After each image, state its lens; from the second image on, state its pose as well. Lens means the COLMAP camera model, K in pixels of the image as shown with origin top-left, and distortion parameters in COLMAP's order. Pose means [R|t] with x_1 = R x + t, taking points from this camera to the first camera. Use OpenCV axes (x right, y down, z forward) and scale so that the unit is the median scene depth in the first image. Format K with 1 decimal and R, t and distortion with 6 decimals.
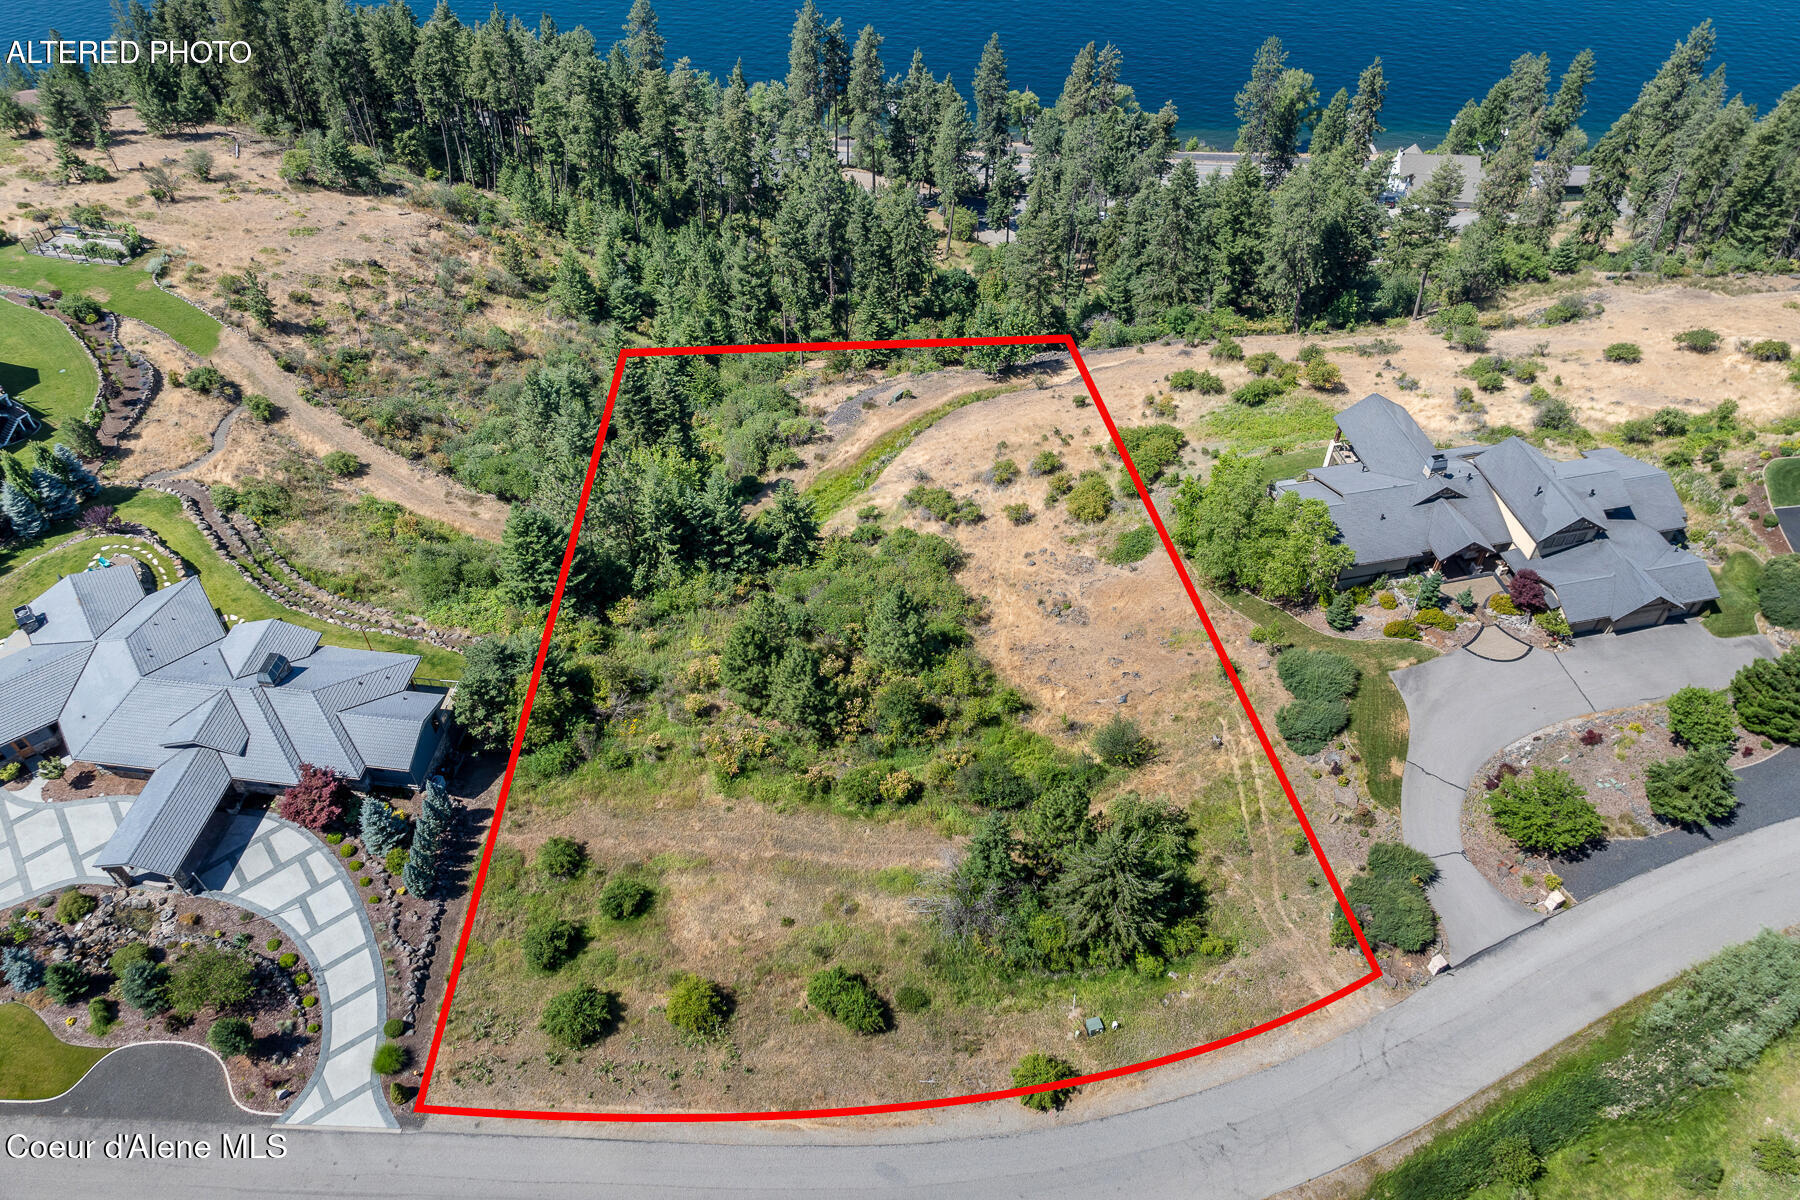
lens RADIAL K [[1286.4, 0, 898.2], [0, 1286.4, 567.2], [0, 0, 1]] dist [-0.041339, 0.033126]
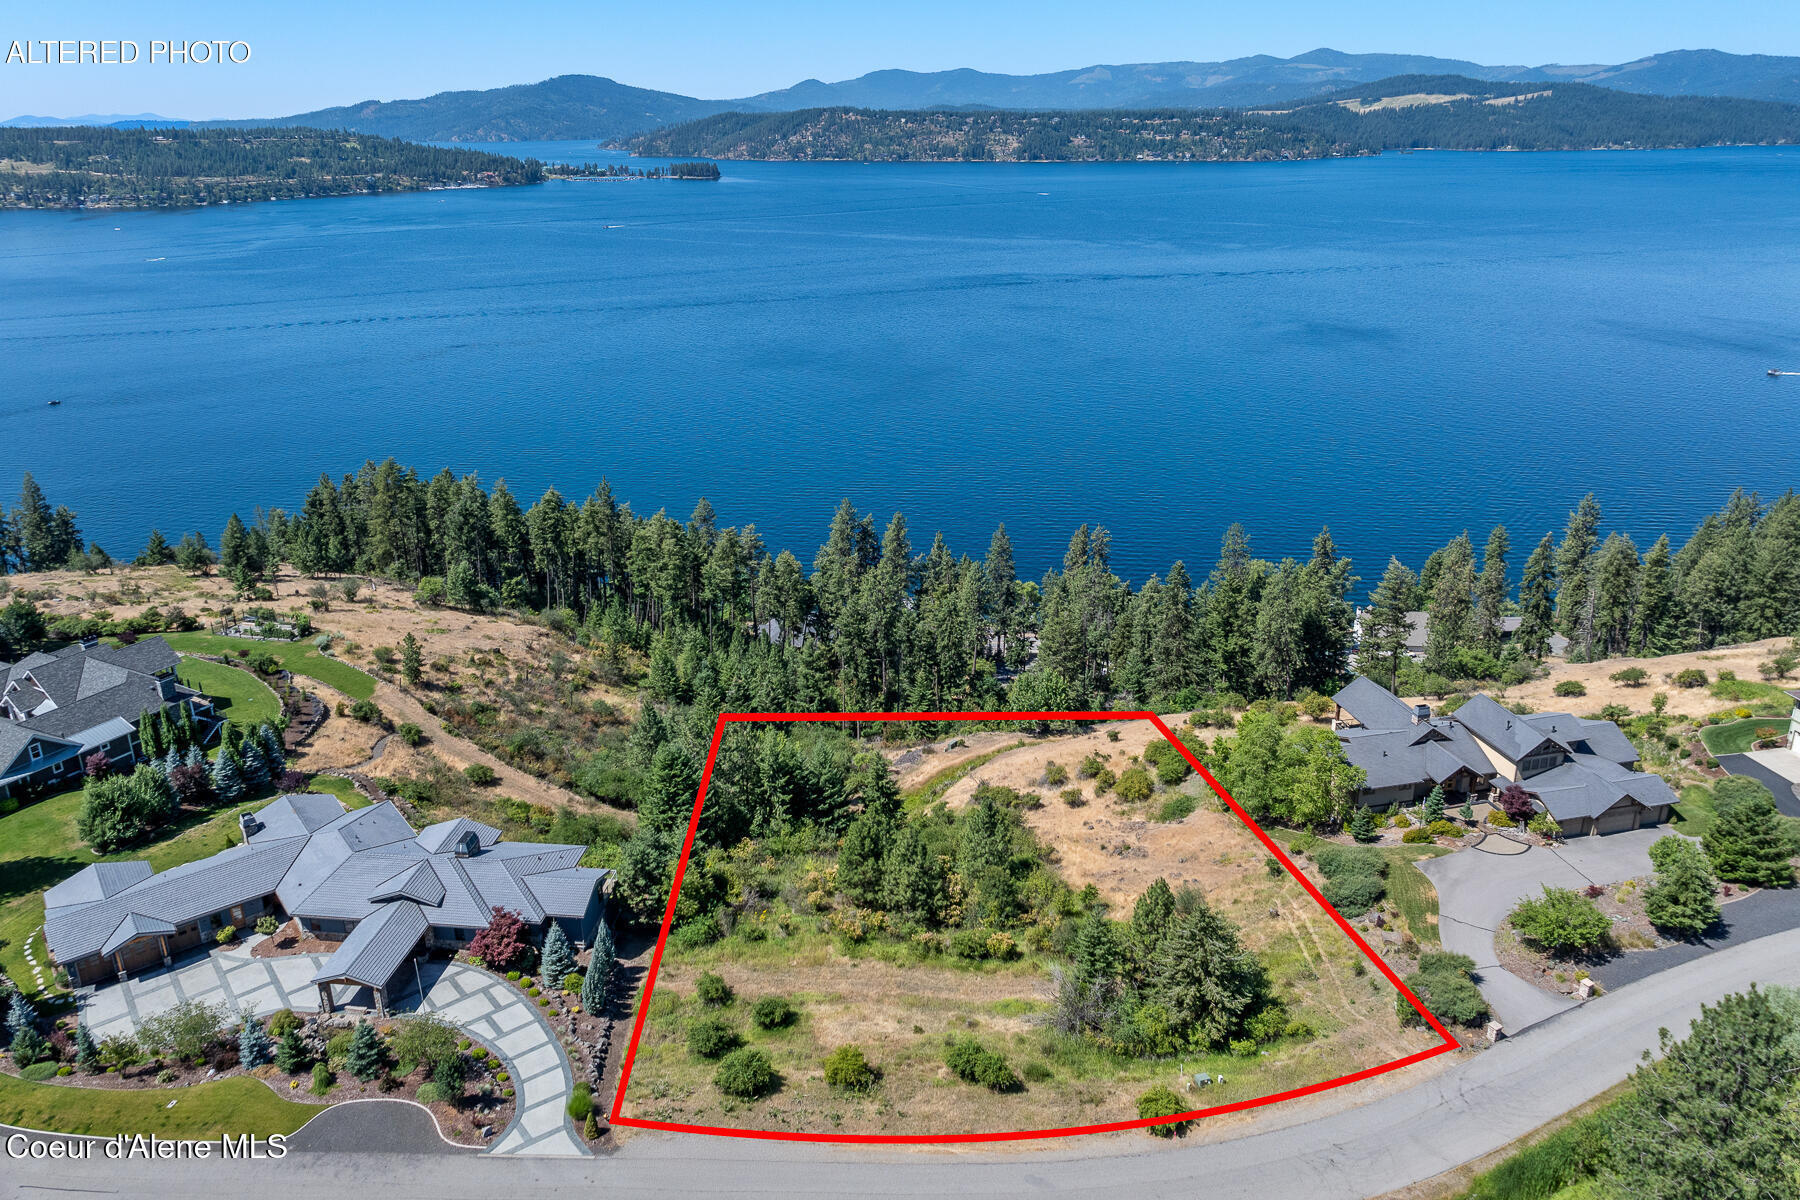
lens RADIAL K [[1259.1, 0, 907.1], [0, 1259.1, 515.1], [0, 0, 1]] dist [-0.039793, 0.027816]
pose [[0.999838, -0.012548, 0.012932, -0.081772], [0.016986, 0.895856, -0.444021, 0.279818], [-0.006014, 0.444168, 0.895923, -0.146868]]
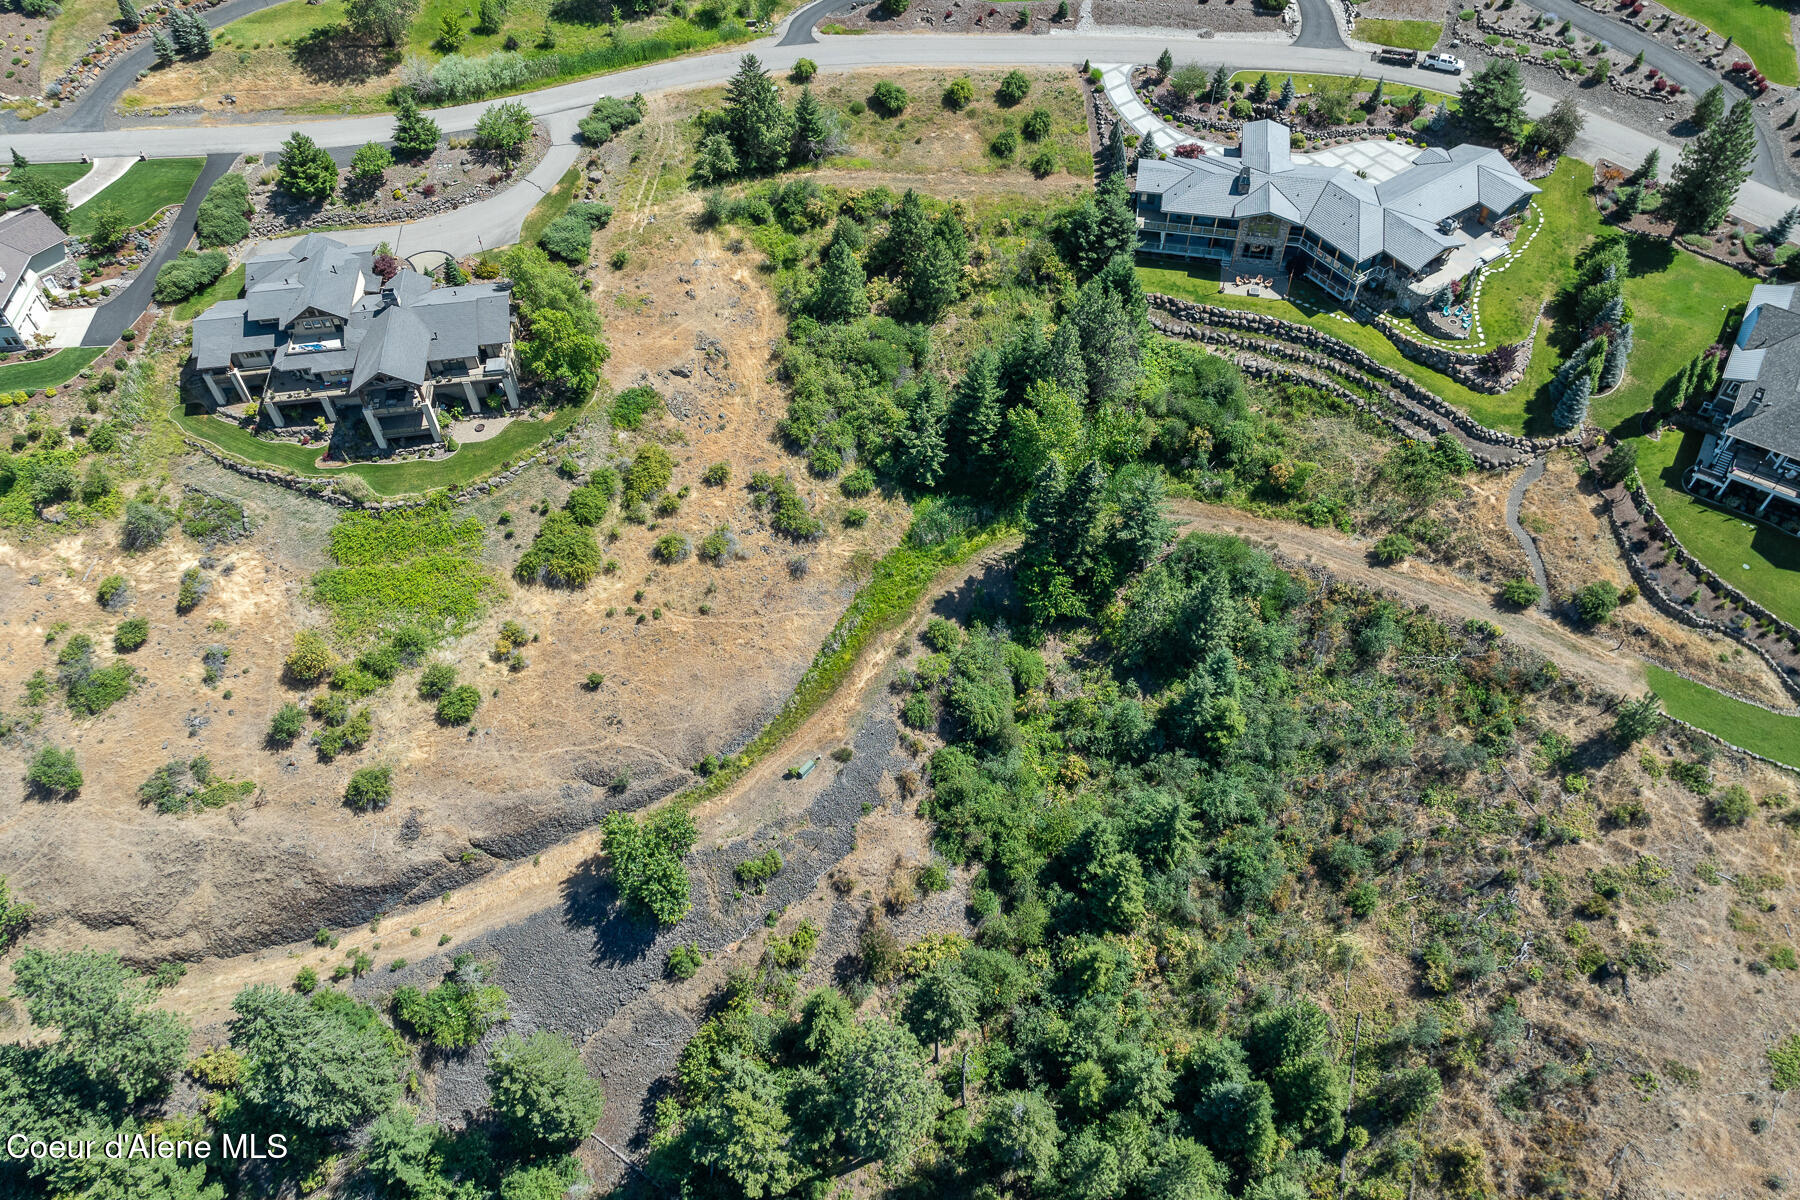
lens RADIAL K [[1259.1, 0, 907.1], [0, 1259.1, 515.1], [0, 0, 1]] dist [-0.039793, 0.027816]
pose [[-0.998591, -0.030548, 0.043383, -0.129654], [0.045321, -0.065902, 0.996796, -1.259434], [-0.027591, 0.997358, 0.067193, 1.109092]]
